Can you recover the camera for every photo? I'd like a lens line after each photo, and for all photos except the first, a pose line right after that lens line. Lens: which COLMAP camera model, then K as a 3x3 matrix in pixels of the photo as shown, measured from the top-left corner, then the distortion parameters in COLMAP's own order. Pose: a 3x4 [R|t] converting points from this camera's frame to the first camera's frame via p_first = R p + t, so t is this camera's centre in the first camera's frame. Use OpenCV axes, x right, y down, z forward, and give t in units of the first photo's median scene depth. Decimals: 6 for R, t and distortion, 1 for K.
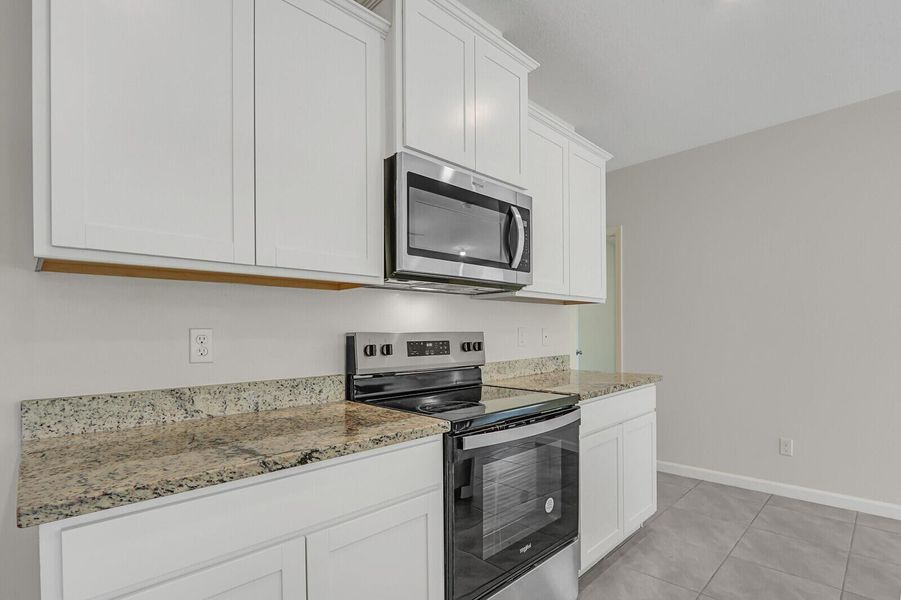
lens RADIAL K [[441.1, 0, 464.6], [0, 441.1, 334.5], [0, 0, 1]] dist [-0.002988, -0.000529]
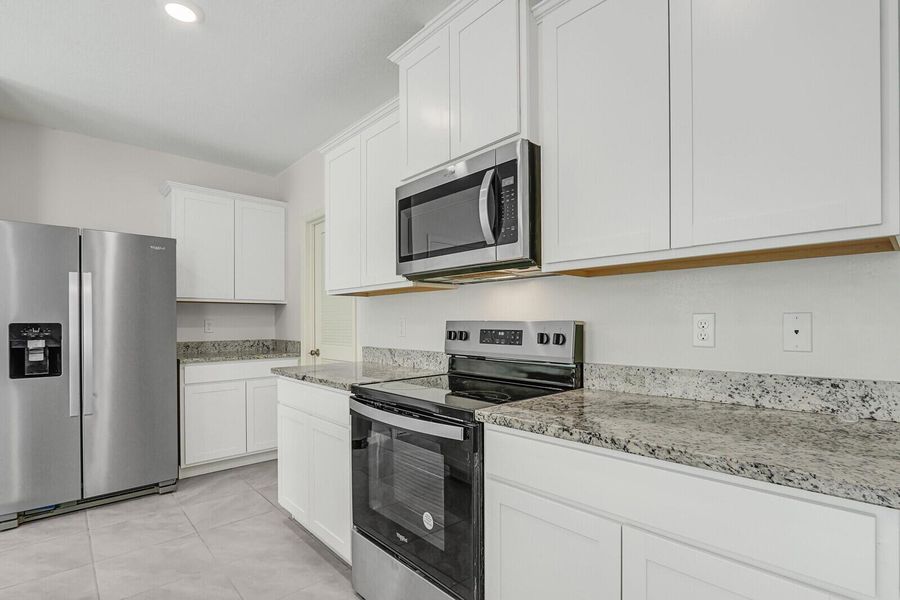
lens RADIAL K [[439.1, 0, 453.5], [0, 439.1, 320.7], [0, 0, 1]] dist [-0.001852, -0.000456]
pose [[-0.053532, 0.008311, -0.998532, 0.928979], [0.002041, 0.999964, 0.008213, -0.014211], [0.998564, -0.001598, -0.053547, 0.966468]]
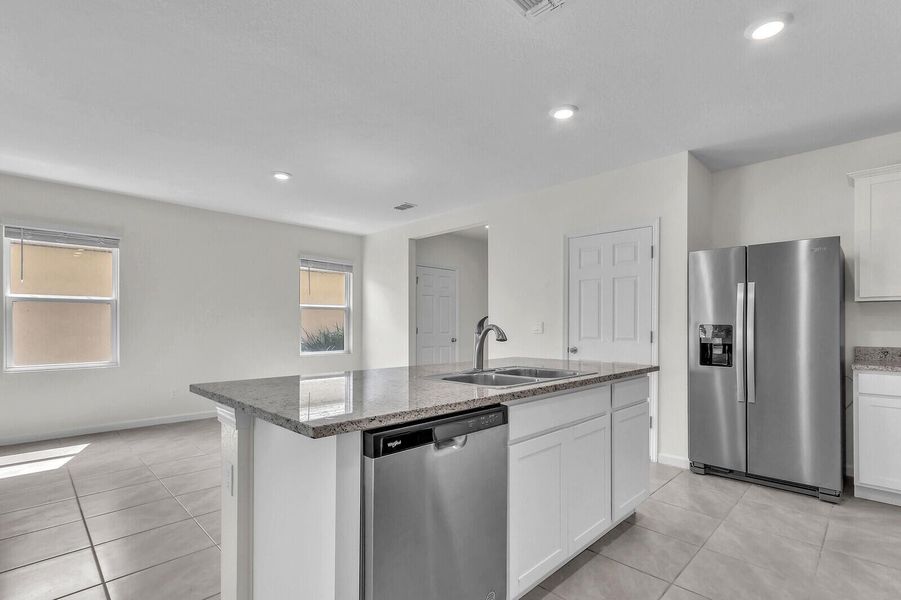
lens RADIAL K [[429.2, 0, 451.1], [0, 429.2, 322.4], [0, 0, 1]] dist [0.000839, 0.000226]
pose [[-0.999794, 0.011467, 0.016756, 0.696579], [0.011447, 0.999934, -0.001261, -0.018551], [-0.016770, -0.001069, -0.999859, 1.350064]]
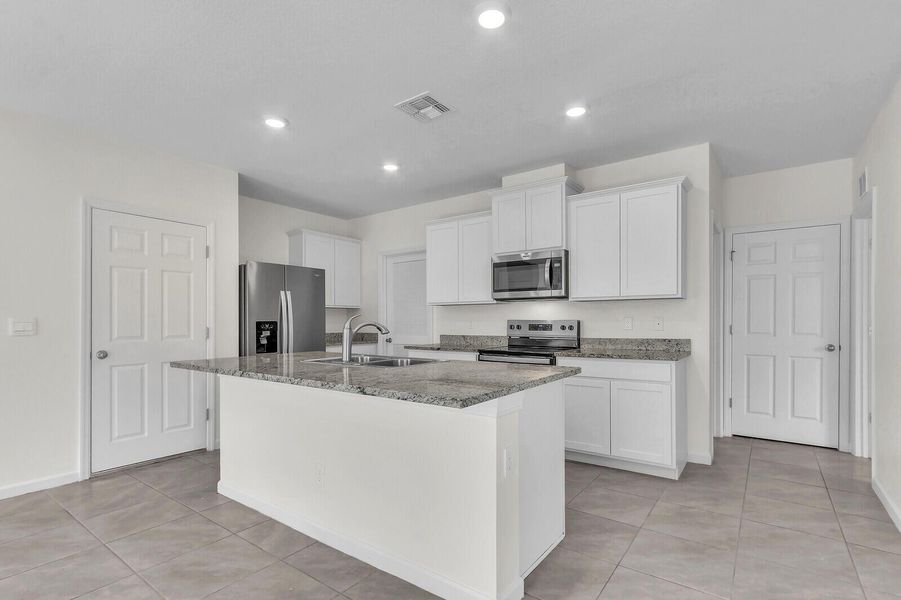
lens RADIAL K [[429.2, 0, 451.1], [0, 429.2, 322.4], [0, 0, 1]] dist [0.000839, 0.000226]
pose [[0.133416, 0.016606, -0.990921, 1.989036], [-0.000644, 0.999861, 0.016669, -0.029456], [0.991060, -0.001585, 0.133408, 0.290356]]
